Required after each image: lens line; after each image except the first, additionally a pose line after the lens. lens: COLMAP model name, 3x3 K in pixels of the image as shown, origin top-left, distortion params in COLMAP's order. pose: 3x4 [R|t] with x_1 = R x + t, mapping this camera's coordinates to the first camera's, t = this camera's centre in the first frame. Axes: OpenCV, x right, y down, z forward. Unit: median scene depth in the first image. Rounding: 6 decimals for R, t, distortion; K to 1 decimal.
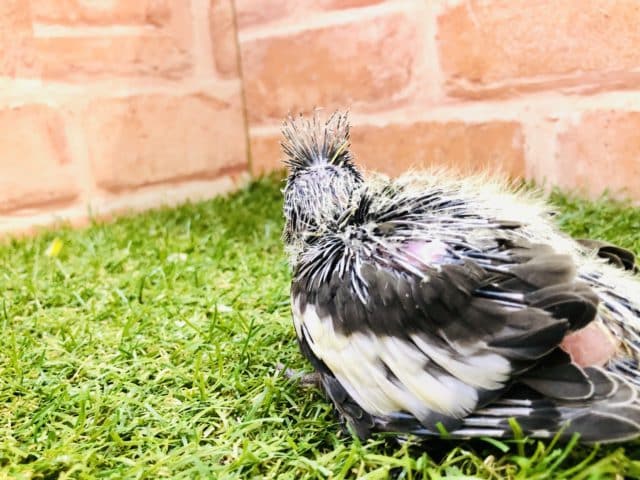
lens RADIAL K [[638.0, 0, 313.1], [0, 638.0, 234.2], [0, 0, 1]] dist [-0.065915, 0.000000]
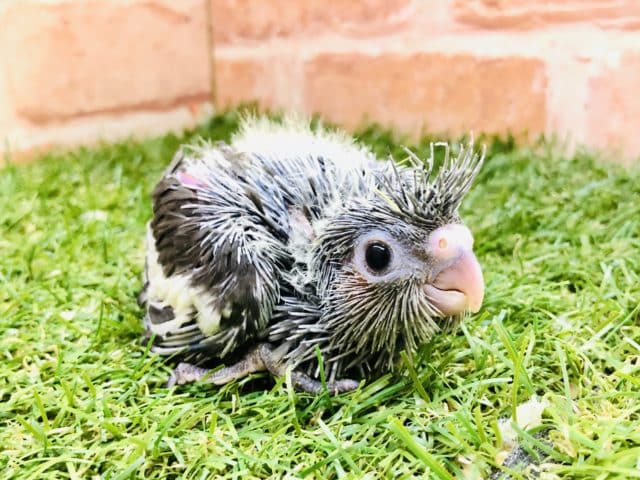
lens RADIAL K [[733.3, 0, 318.7], [0, 733.3, 233.4], [0, 0, 1]] dist [-0.058064, 0.000000]
pose [[0.998932, 0.044682, 0.011768, 0.039923], [-0.045533, 0.995227, 0.086309, -0.024047], [-0.007855, -0.086753, 0.996199, 0.068724]]
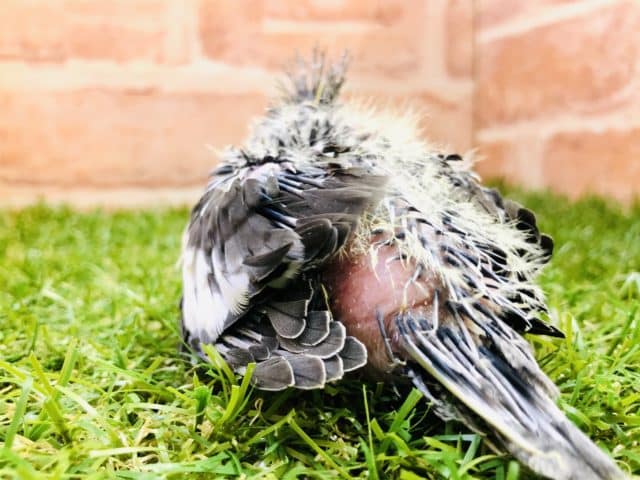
lens RADIAL K [[638.0, 0, 317.8], [0, 638.0, 240.7], [0, 0, 1]] dist [-0.065915, 0.000000]
pose [[0.869285, 0.133978, -0.475809, 0.213142], [-0.149509, 0.988746, 0.005263, 0.032501], [0.471160, 0.066562, 0.879533, 0.073873]]
